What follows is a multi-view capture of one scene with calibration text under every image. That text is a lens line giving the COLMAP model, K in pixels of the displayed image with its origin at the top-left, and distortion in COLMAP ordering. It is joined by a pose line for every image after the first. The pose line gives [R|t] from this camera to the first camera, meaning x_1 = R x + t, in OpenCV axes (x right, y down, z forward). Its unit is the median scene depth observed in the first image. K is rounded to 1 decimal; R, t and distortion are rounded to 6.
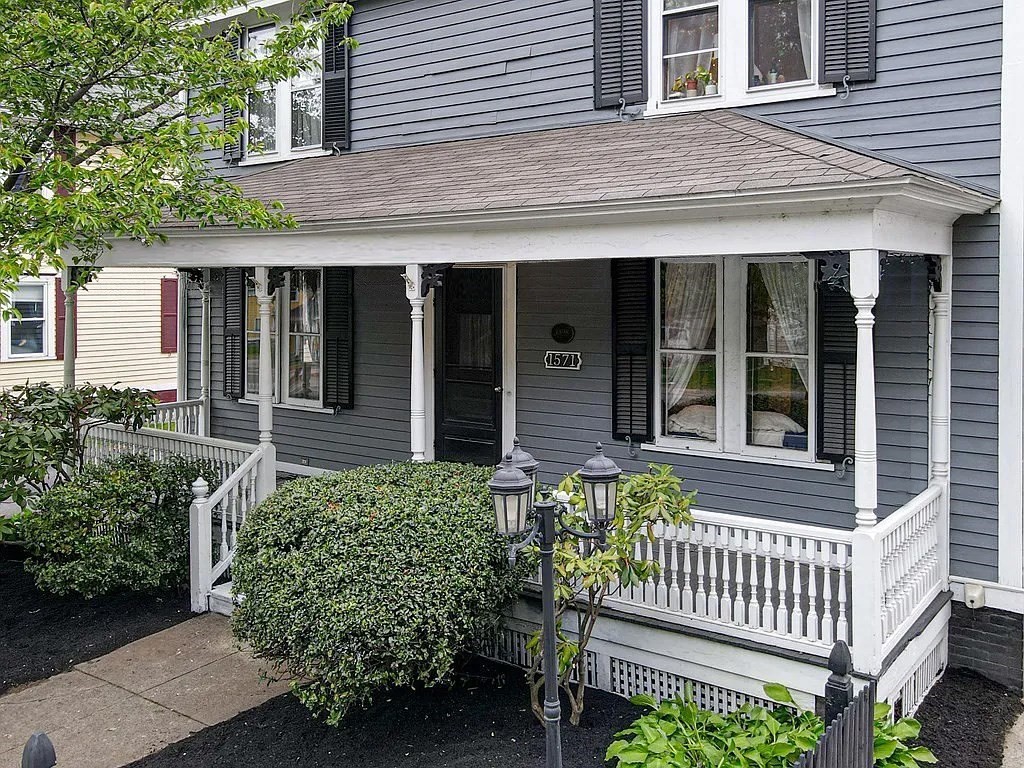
lens RADIAL K [[964.8, 0, 535.2], [0, 964.8, 324.7], [0, 0, 1]] dist [0.012685, 0.005438]
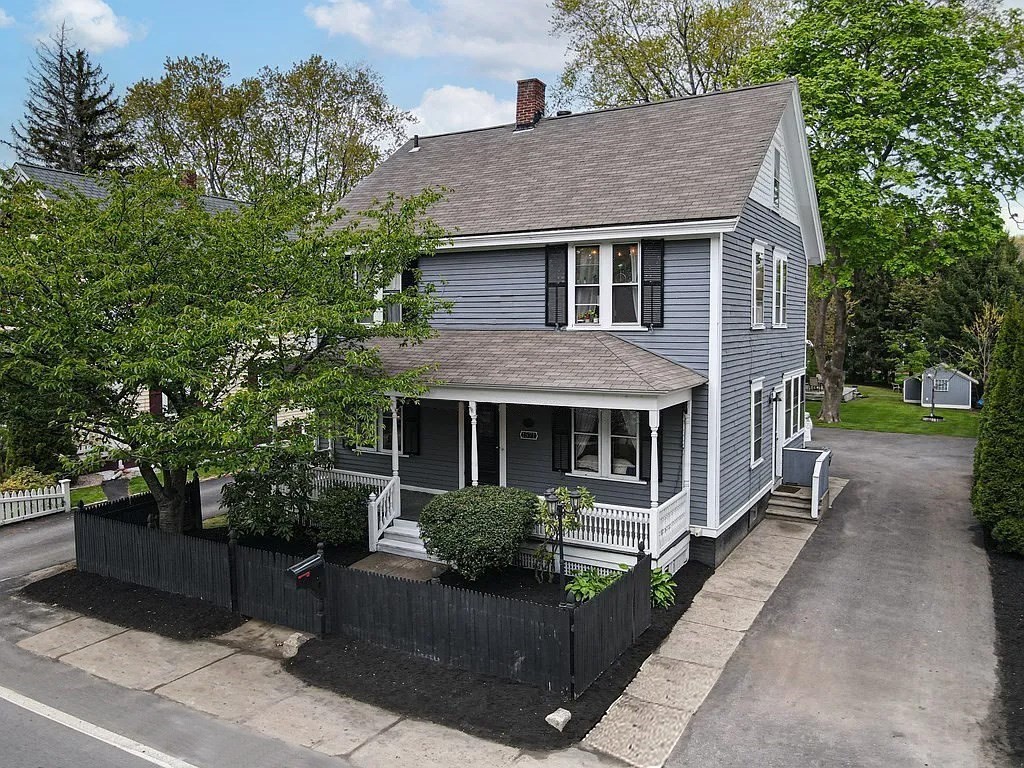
lens RADIAL K [[787.6, 0, 512.0], [0, 787.6, 384.0], [0, 0, 1]] dist [0.004725, 0.001122]
pose [[0.994530, -0.011110, 0.103854, -0.233120], [0.005842, 0.998687, 0.050895, -0.205315], [-0.104283, -0.050010, 0.993290, -0.929145]]
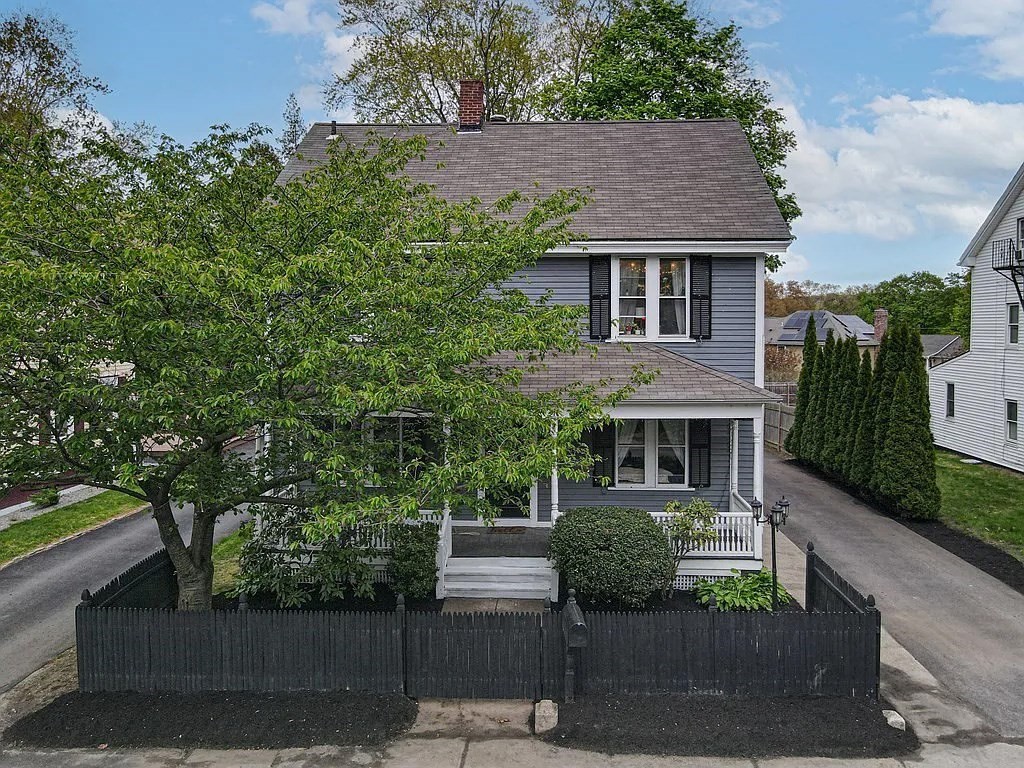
lens RADIAL K [[787.6, 0, 512.0], [0, 787.6, 384.0], [0, 0, 1]] dist [0.004725, 0.001122]
pose [[0.824539, -0.038625, 0.564486, -1.240358], [0.018408, 0.998970, 0.041466, -0.222077], [-0.565506, -0.023799, 0.824401, -0.422037]]
